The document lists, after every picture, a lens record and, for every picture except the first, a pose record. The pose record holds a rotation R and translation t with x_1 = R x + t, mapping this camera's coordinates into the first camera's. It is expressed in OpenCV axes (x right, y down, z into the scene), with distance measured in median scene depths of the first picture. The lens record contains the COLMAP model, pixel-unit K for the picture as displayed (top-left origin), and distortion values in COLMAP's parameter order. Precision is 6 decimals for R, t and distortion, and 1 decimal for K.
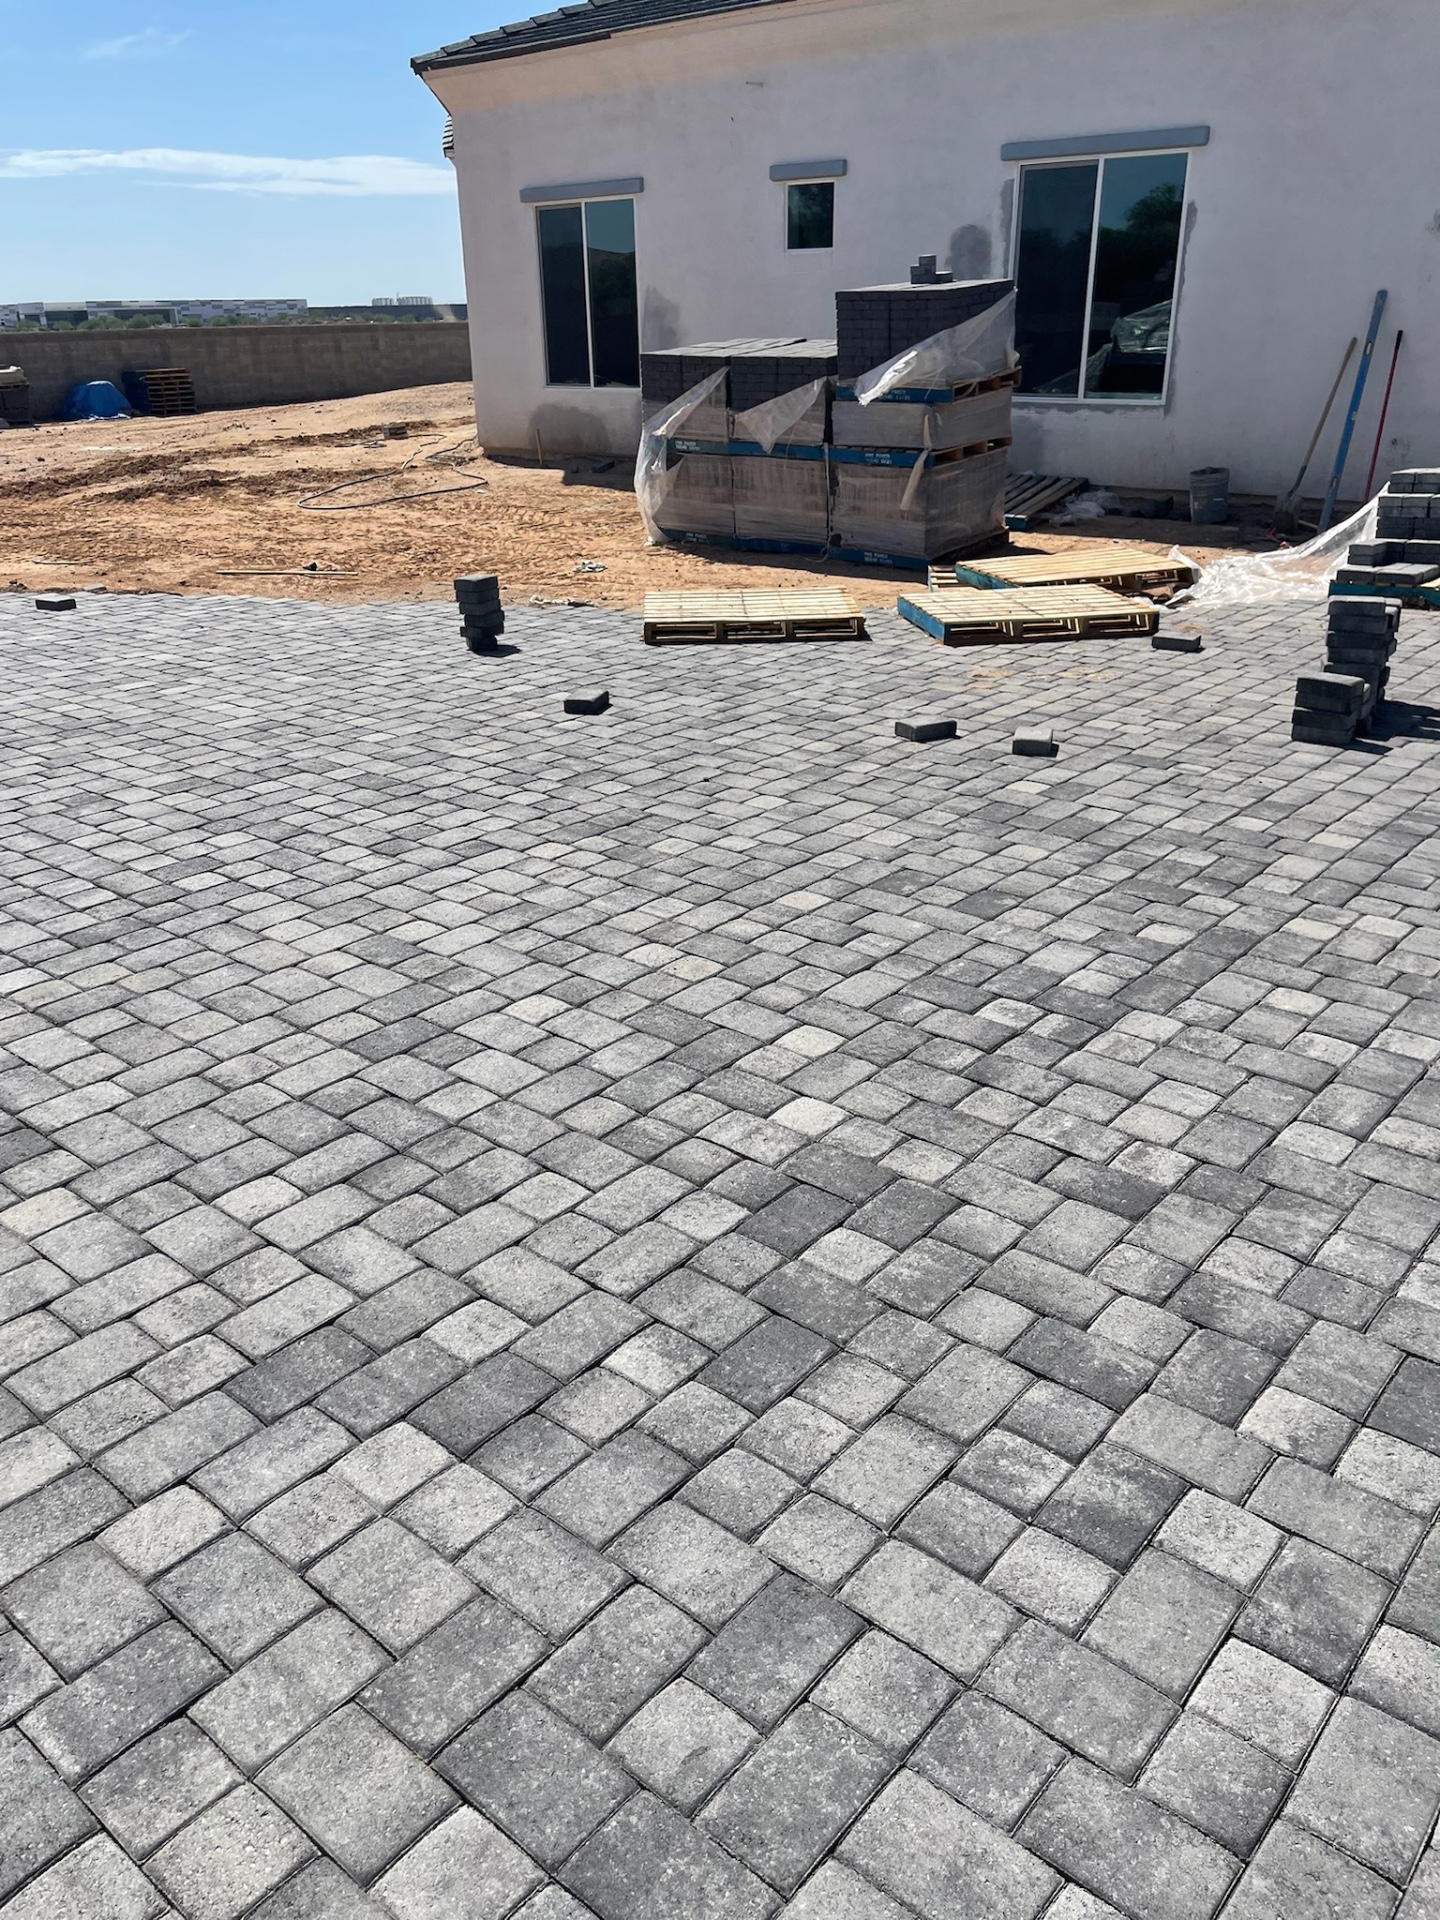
lens RADIAL K [[1450.4, 0, 685.9], [0, 1450.4, 952.3], [0, 0, 1]] dist [0.066649, -0.092900]
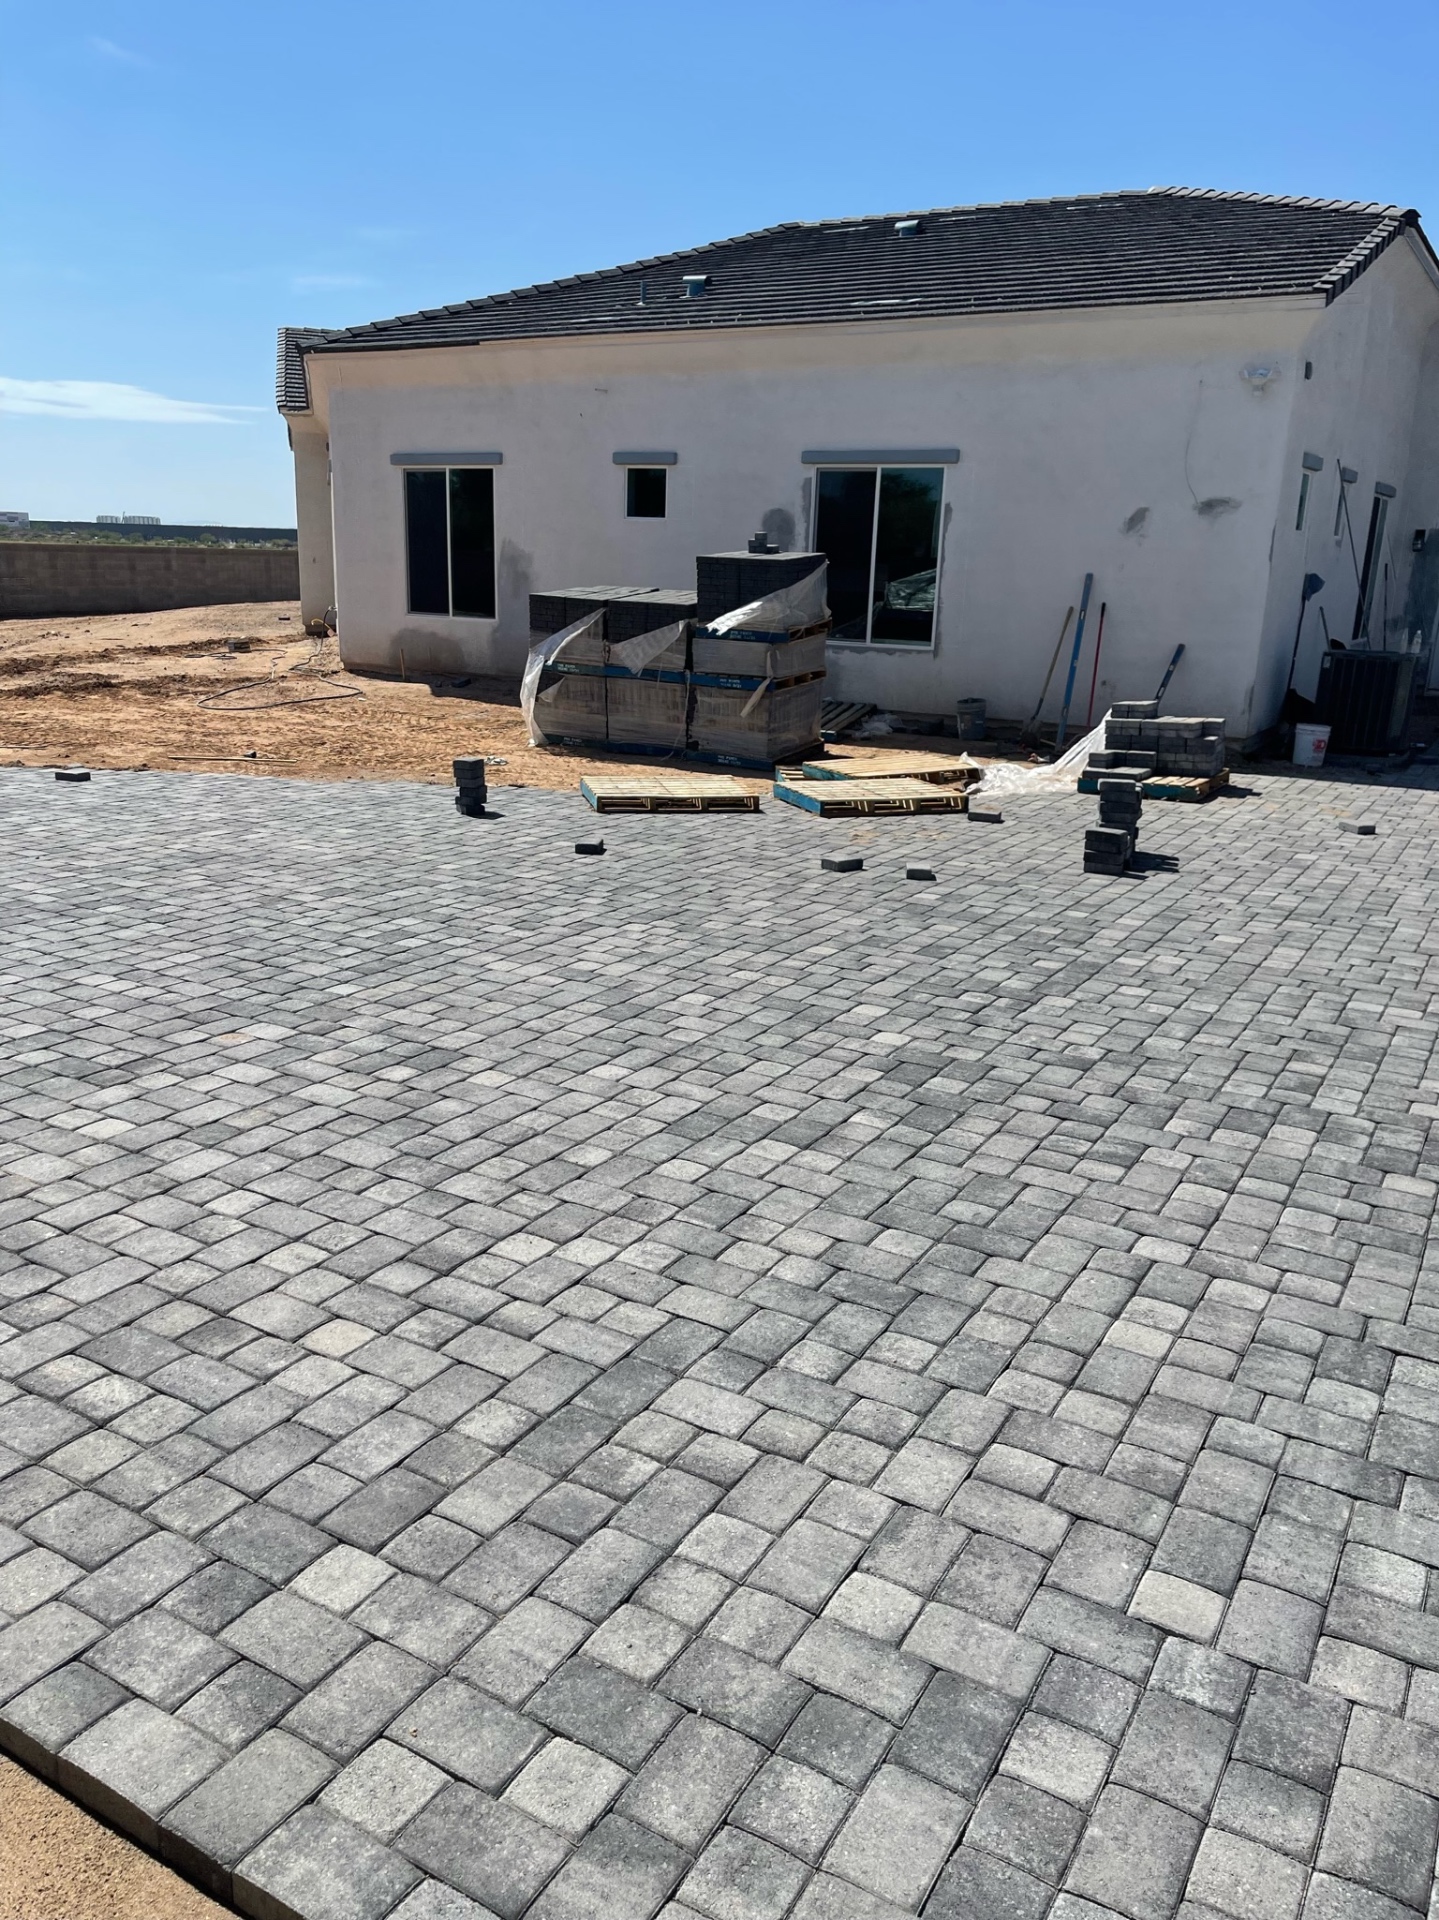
lens RADIAL K [[1450.4, 0, 692.0], [0, 1450.4, 962.2], [0, 0, 1]] dist [0.066649, -0.092900]
pose [[0.982505, -0.001987, 0.186224, -0.286765], [0.027707, 0.990374, -0.135612, 0.152808], [-0.184162, 0.138400, 0.973103, -0.397721]]
